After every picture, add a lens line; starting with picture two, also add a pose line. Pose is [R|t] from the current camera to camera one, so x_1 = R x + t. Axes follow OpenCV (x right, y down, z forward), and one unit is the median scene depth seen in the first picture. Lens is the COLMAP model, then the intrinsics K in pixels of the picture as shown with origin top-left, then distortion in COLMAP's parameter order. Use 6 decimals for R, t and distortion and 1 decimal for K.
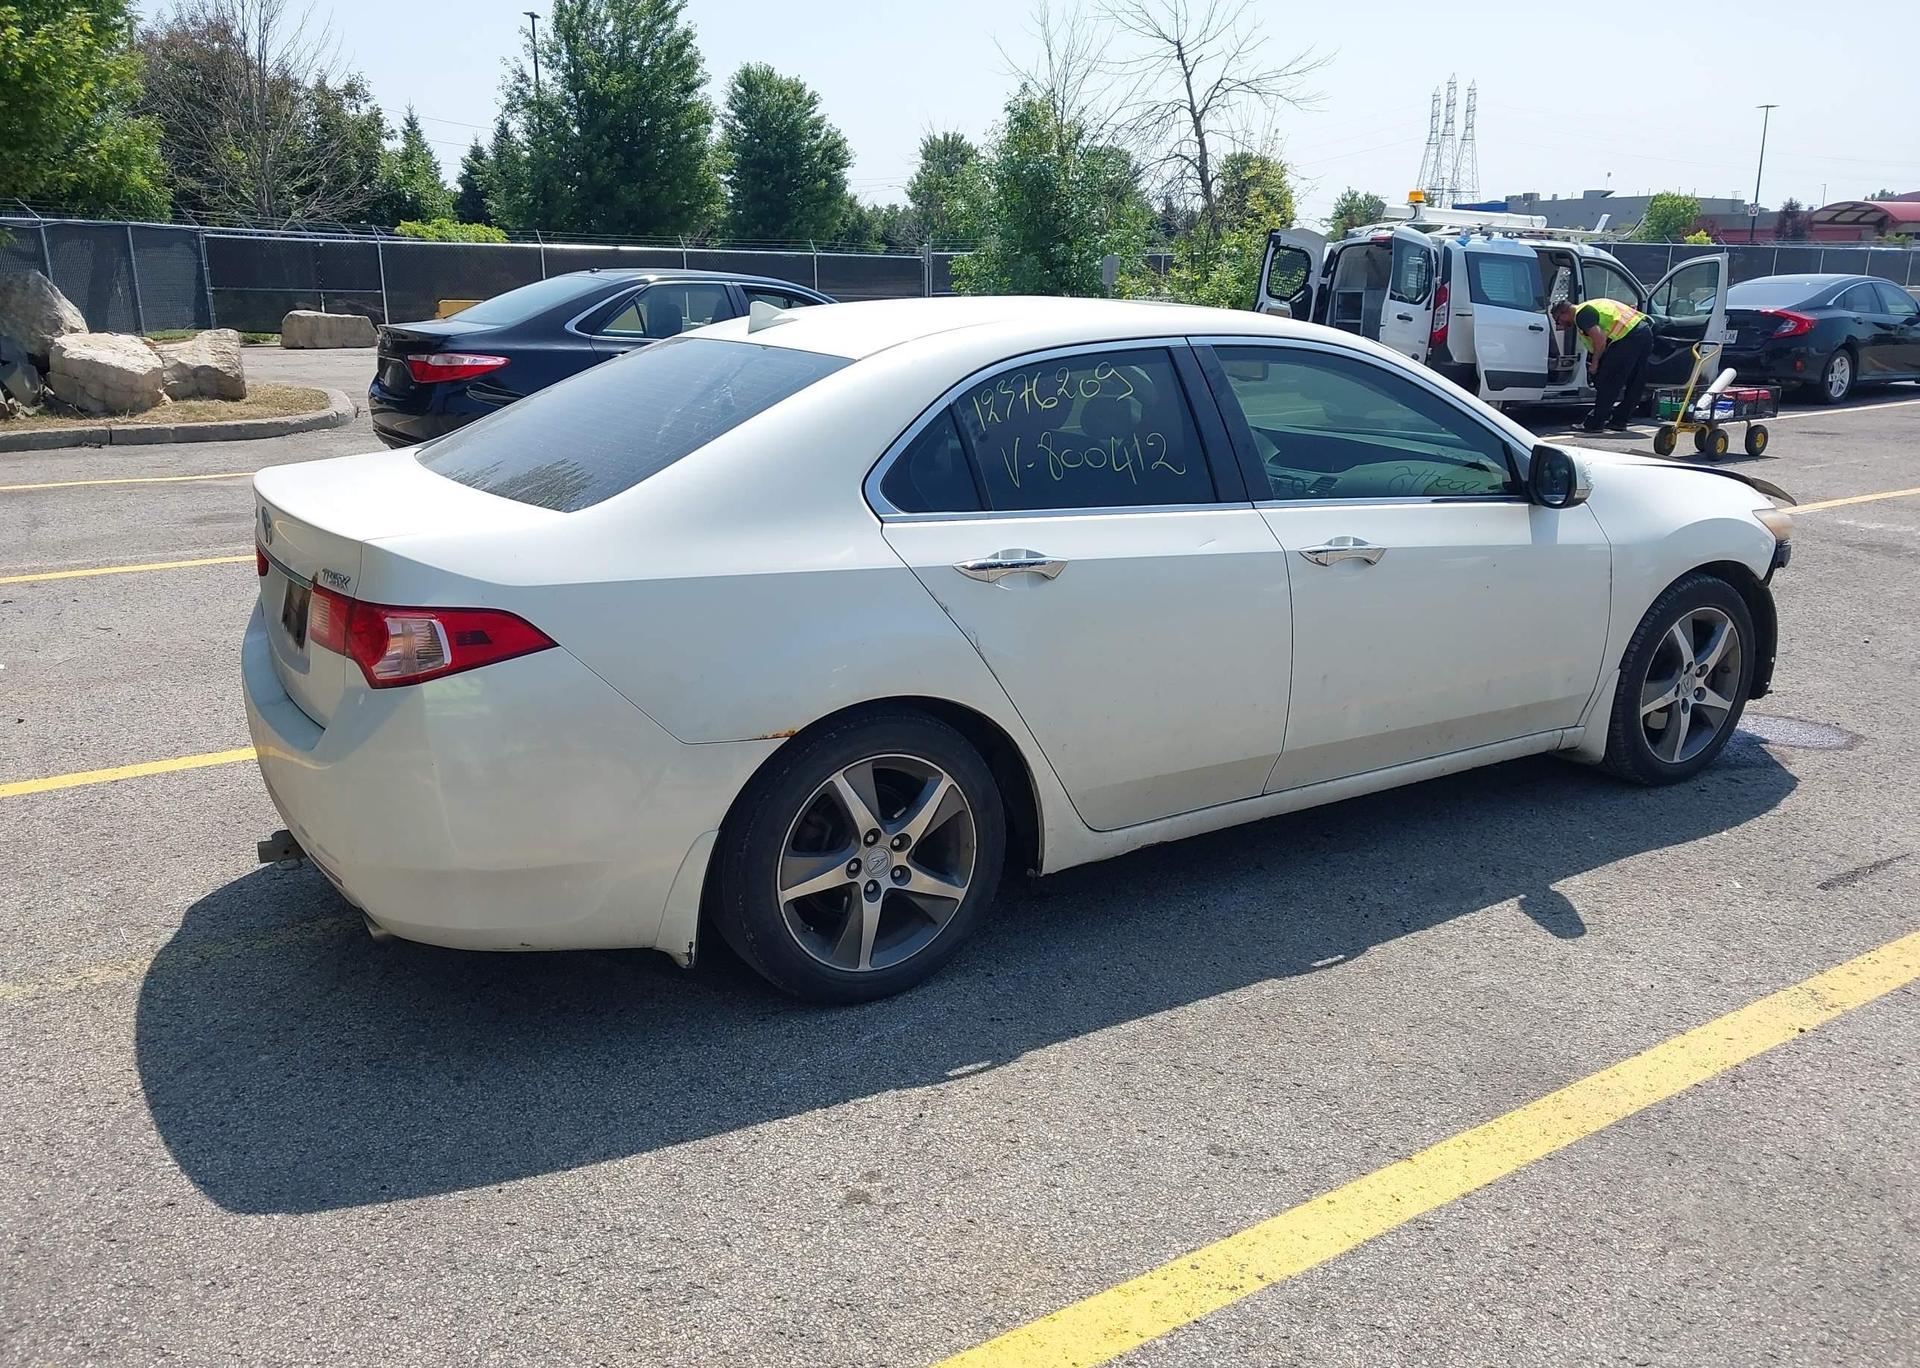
lens RADIAL K [[1516.9, 0, 952.1], [0, 1516.9, 679.2], [0, 0, 1]] dist [0.005485, 0.001260]
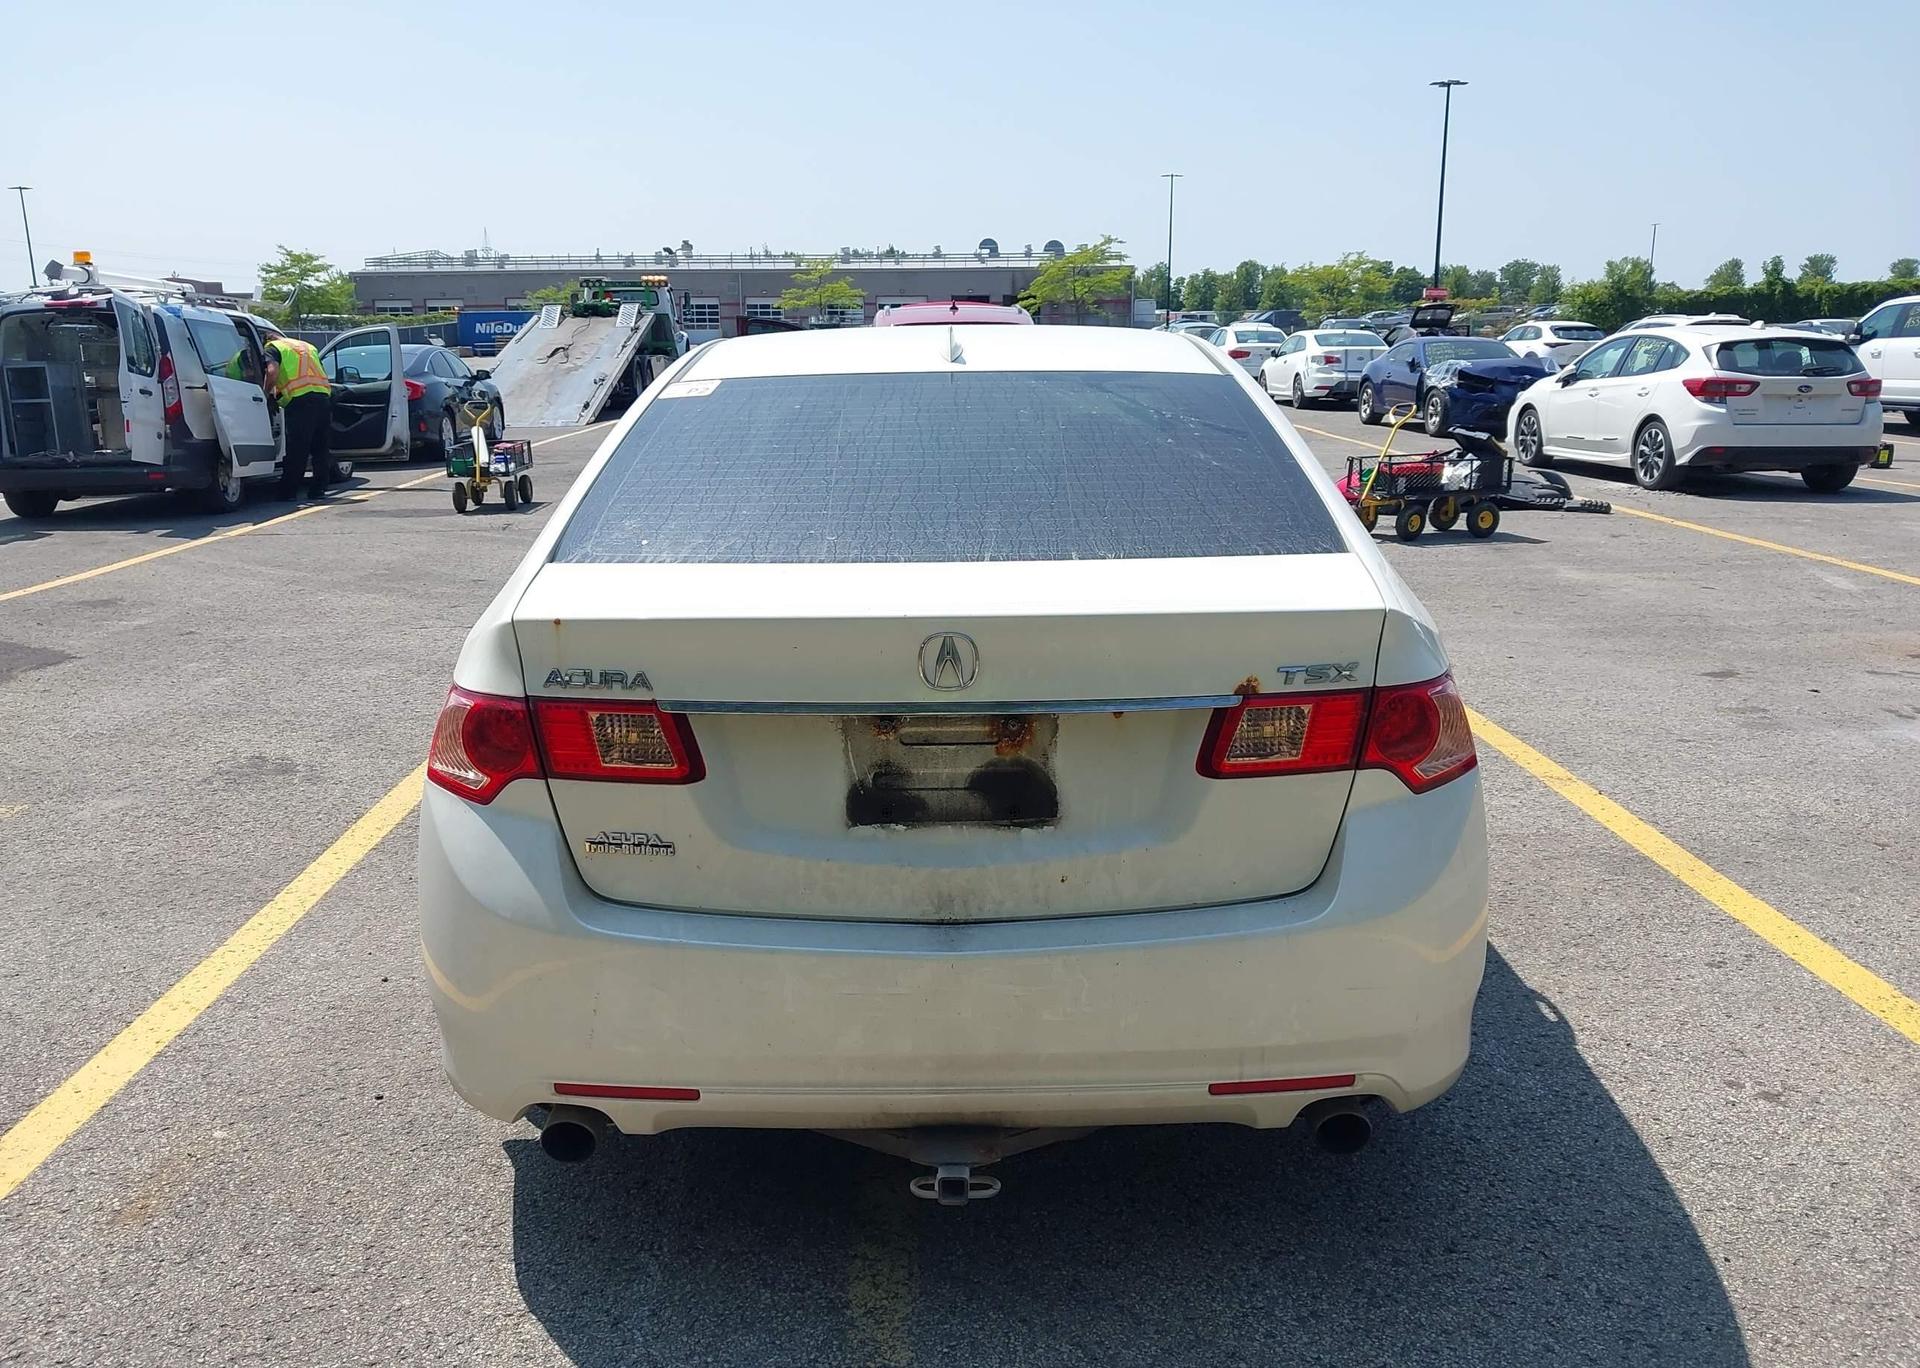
lens RADIAL K [[1516.9, 0, 952.1], [0, 1516.9, 679.2], [0, 0, 1]] dist [0.005485, 0.001260]
pose [[0.516511, -0.193523, 0.834126, -0.228210], [0.236018, 0.968567, 0.078566, -0.034056], [-0.823111, 0.156289, 0.545951, 0.153270]]
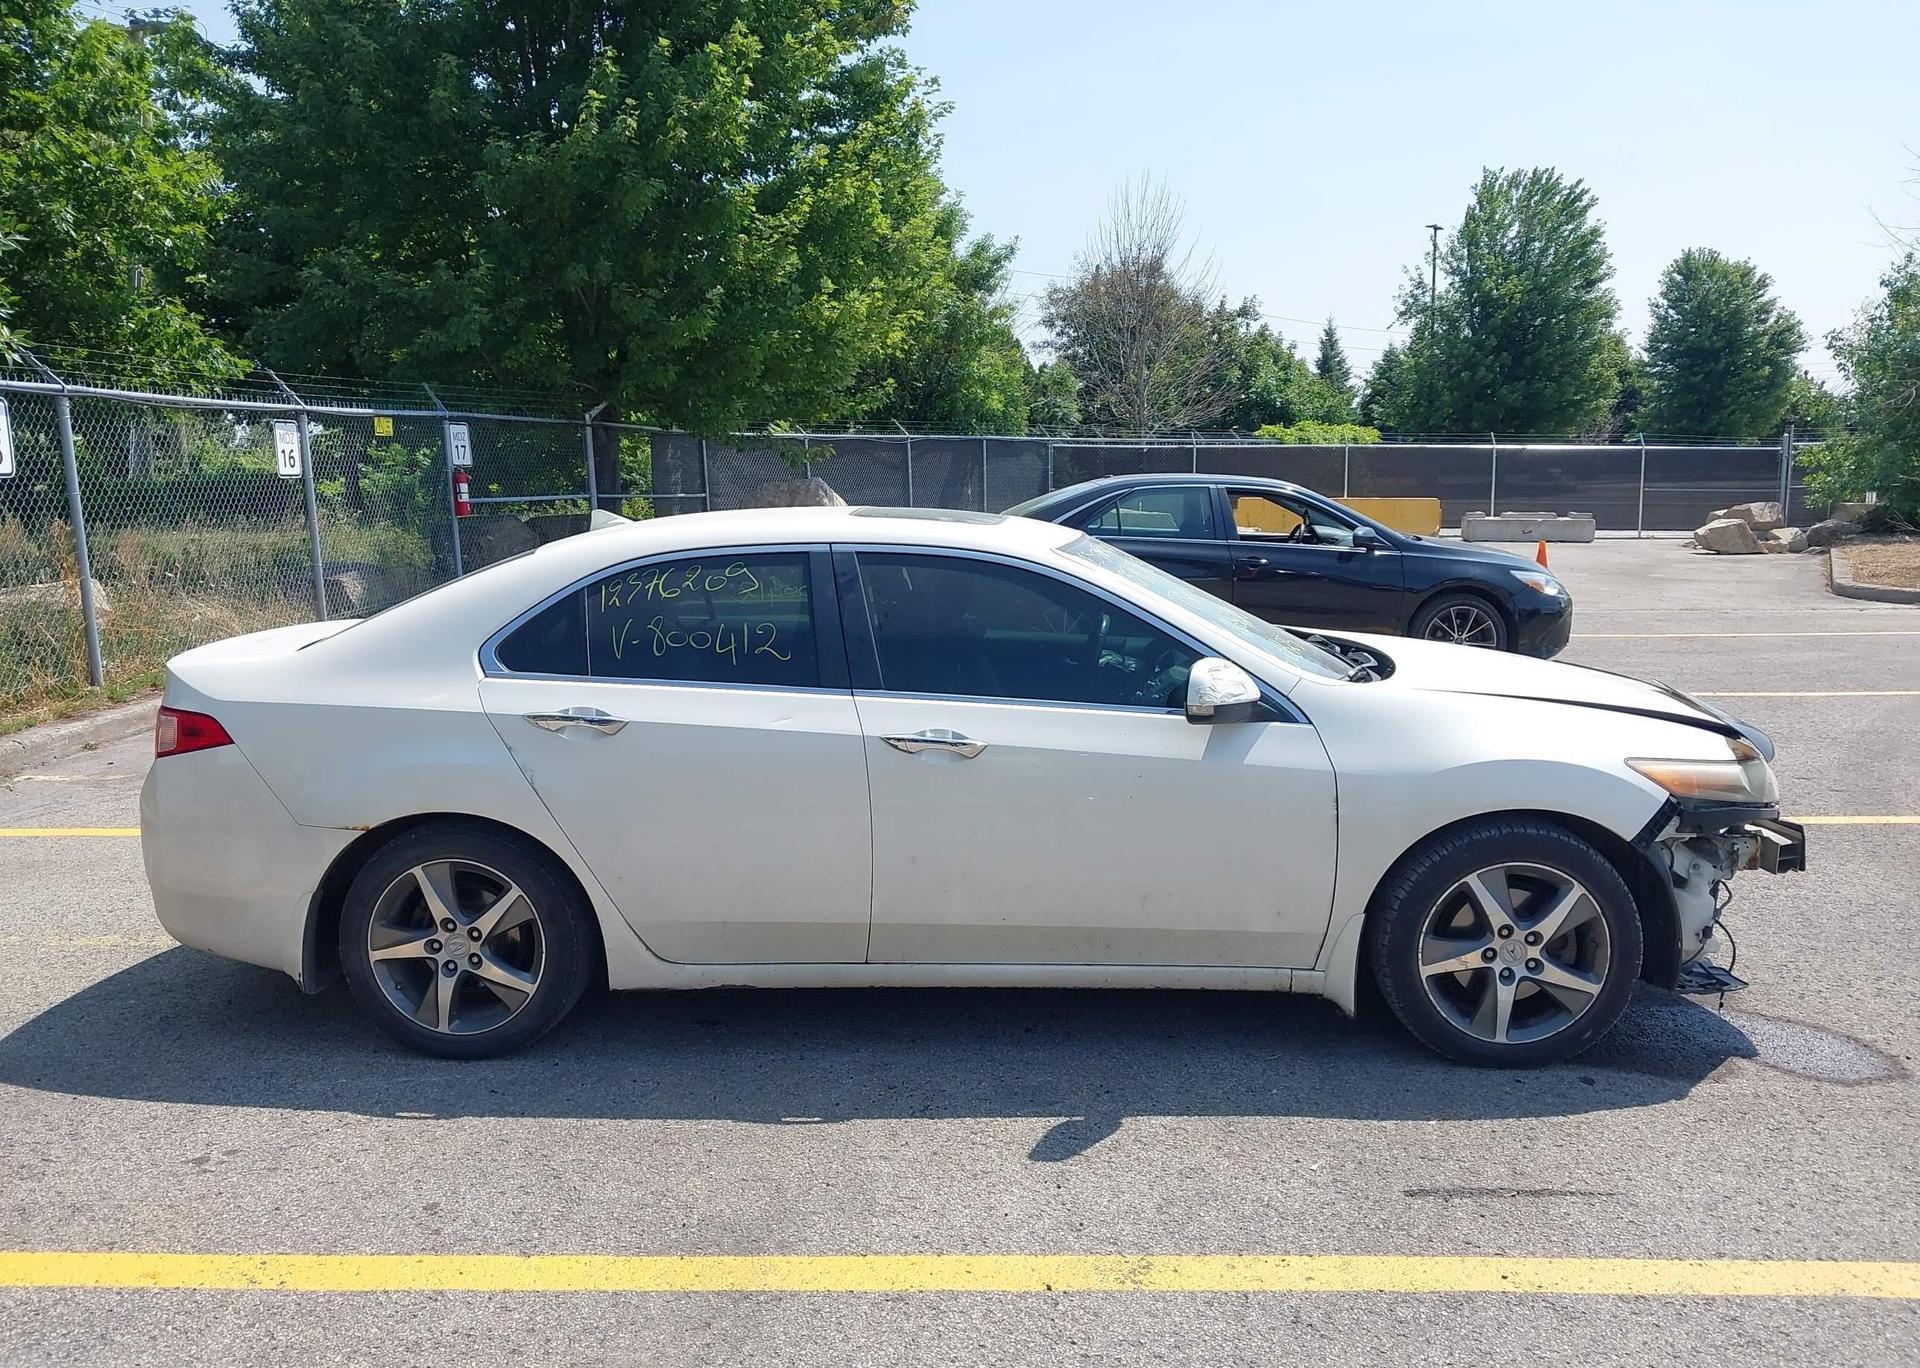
lens RADIAL K [[1515.3, 0, 960.0], [0, 1515.3, 684.0], [0, 0, 1]] dist [0.005422, -0.004589]
pose [[0.830367, 0.069030, -0.552925, 0.223253], [-0.134940, 0.987672, -0.079343, -0.011521], [0.540631, 0.140495, 0.829445, 0.034176]]
